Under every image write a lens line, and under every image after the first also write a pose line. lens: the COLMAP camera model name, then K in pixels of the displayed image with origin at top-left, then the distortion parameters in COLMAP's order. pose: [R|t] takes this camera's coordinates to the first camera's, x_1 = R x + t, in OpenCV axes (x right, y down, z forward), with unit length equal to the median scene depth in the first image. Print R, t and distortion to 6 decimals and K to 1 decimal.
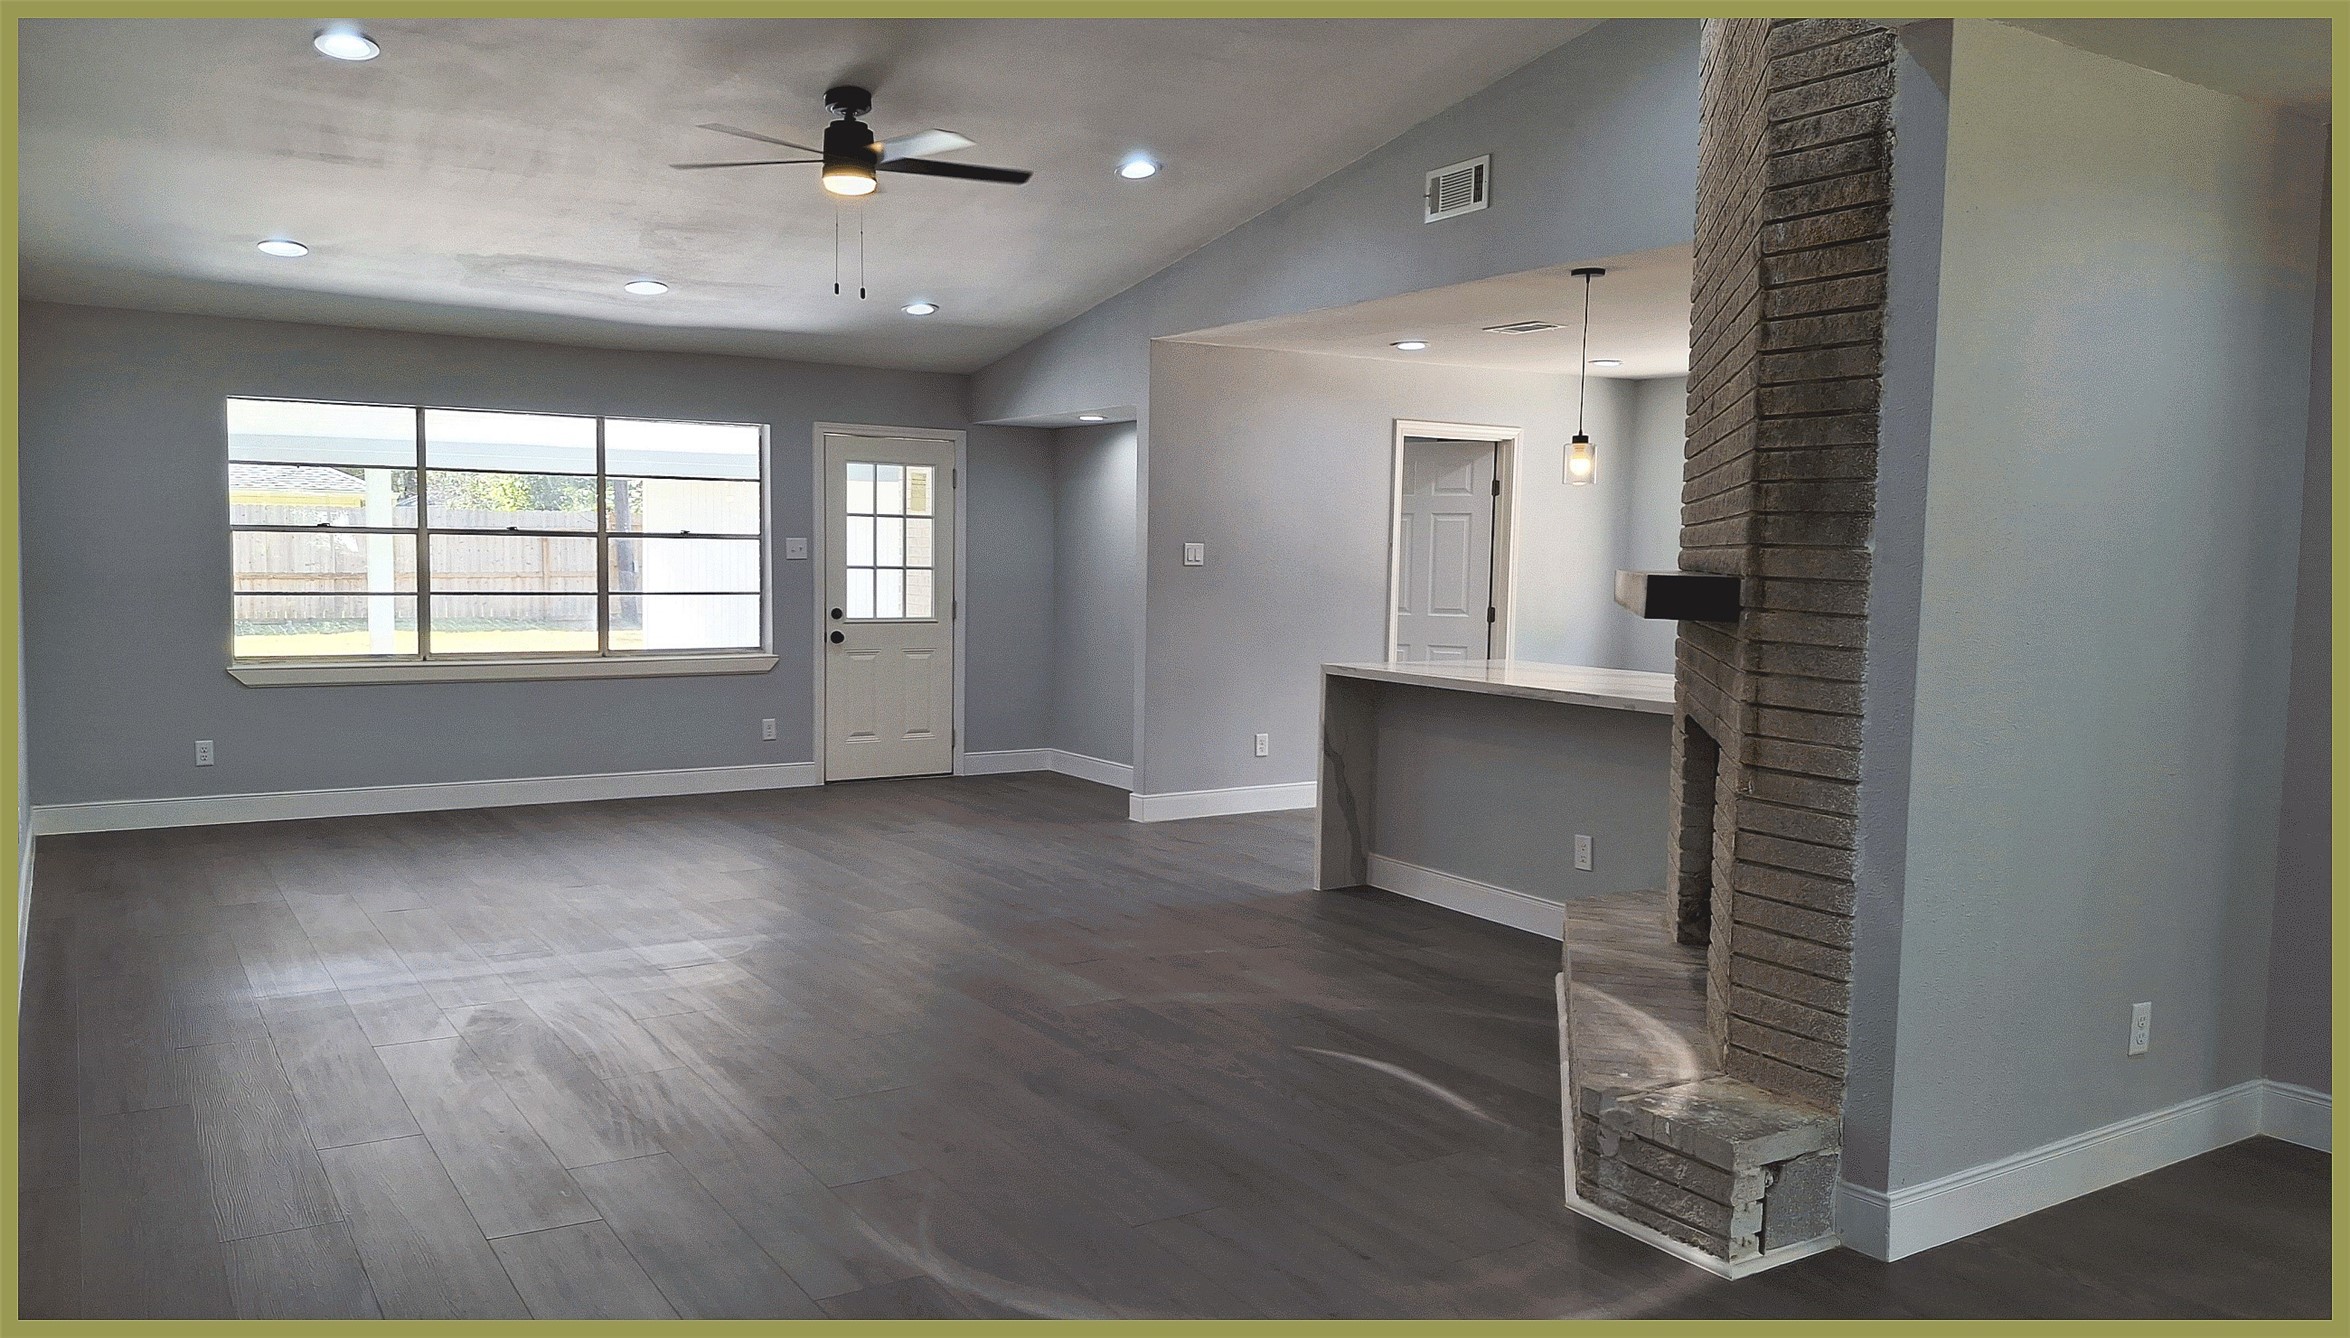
lens RADIAL K [[1737.2, 0, 1174.0], [0, 1737.2, 671.6], [0, 0, 1]] dist [-0.004811, -0.002098]
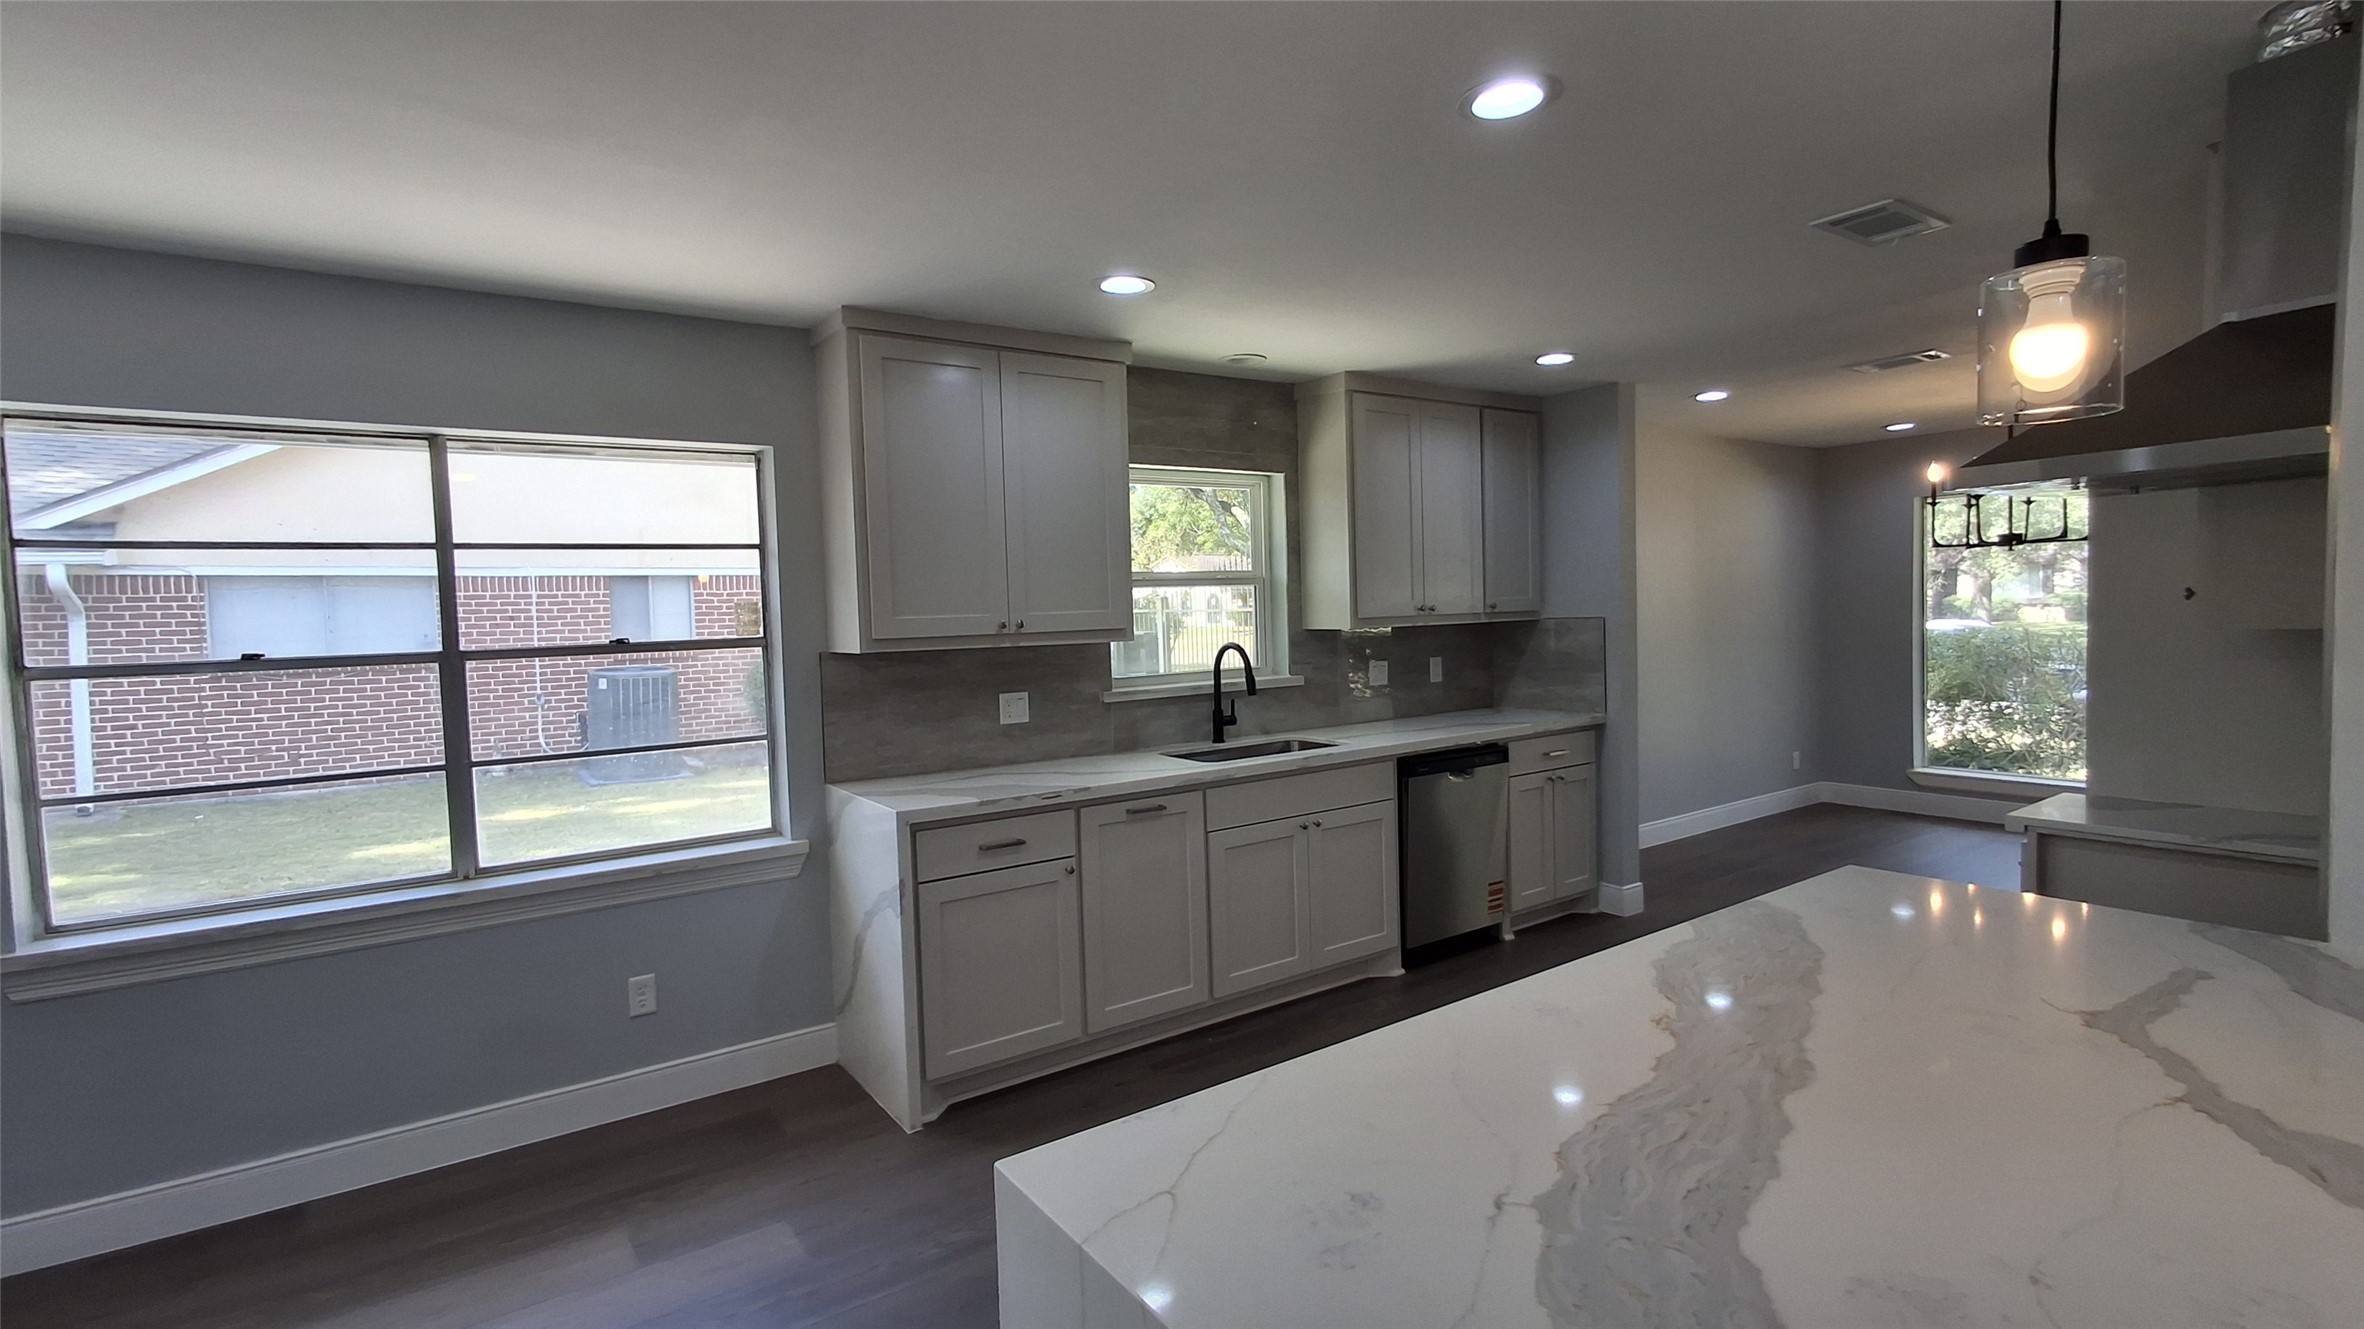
lens RADIAL K [[1085.5, 0, 1190.1], [0, 1085.5, 651.0], [0, 0, 1]] dist [-0.006753, 0.003172]
pose [[-0.059561, -0.055120, 0.996702, 0.050334], [0.103857, 0.992713, 0.061106, -0.067026], [-0.992807, 0.107155, -0.053403, 0.813823]]
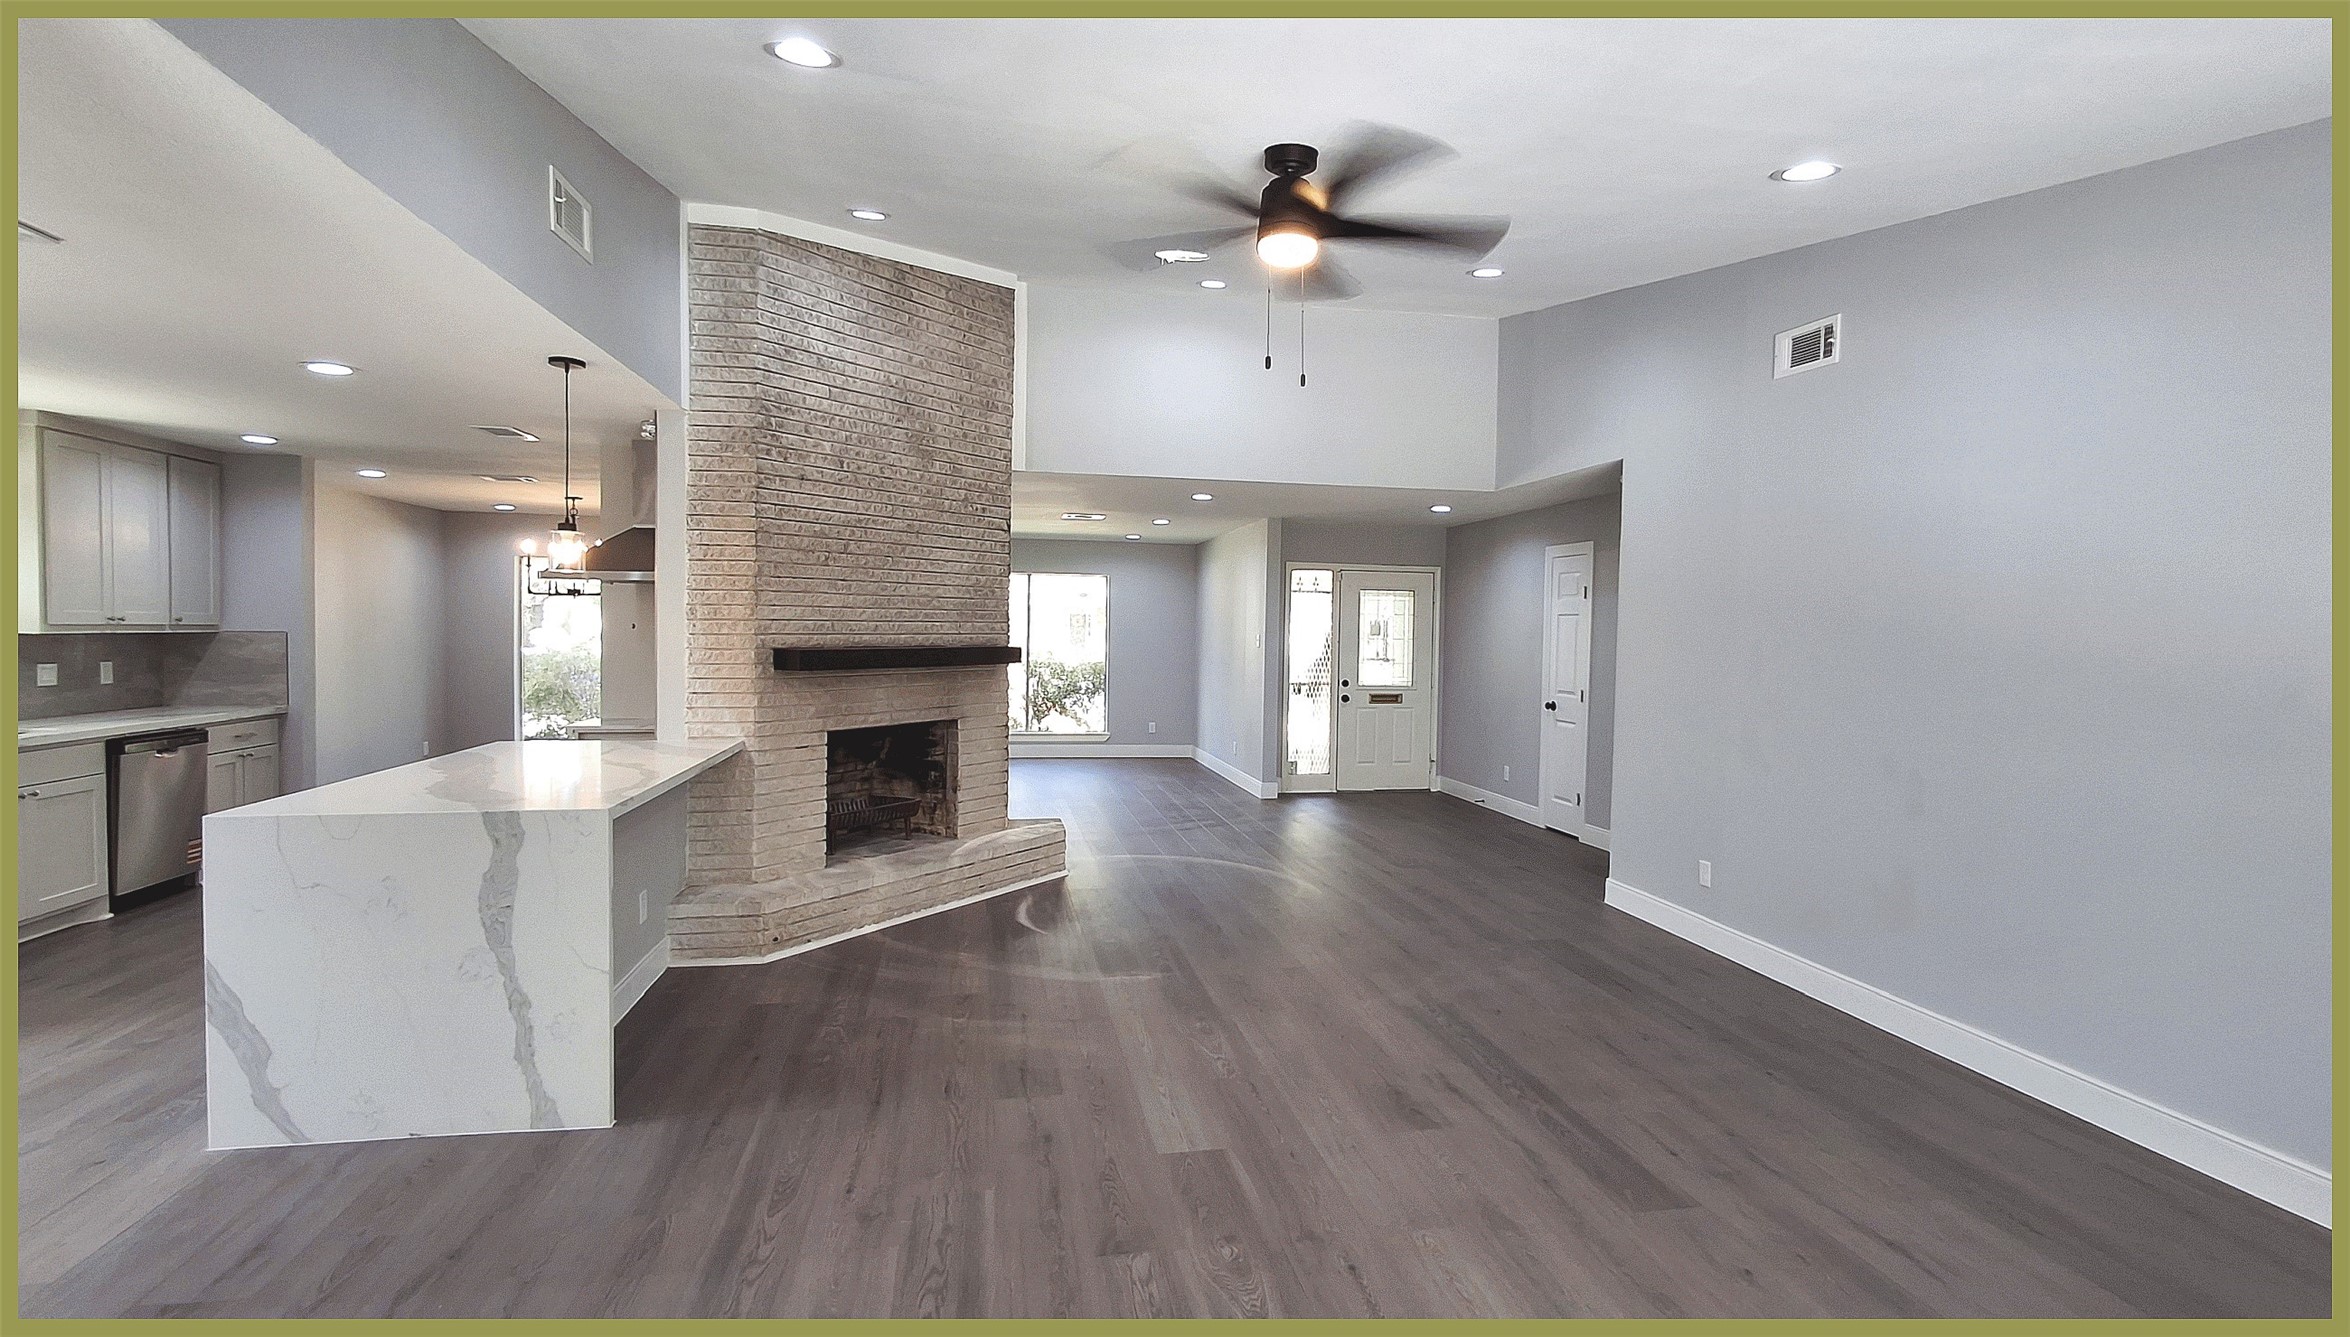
lens RADIAL K [[1062.7, 0, 1183.2], [0, 1062.7, 659.4], [0, 0, 1]] dist [-0.005900, 0.001131]
pose [[-0.937528, -0.040887, 0.345500, -0.216442], [-0.004165, 0.994318, 0.106367, -0.087428], [-0.347886, 0.098283, -0.932371, 1.025138]]
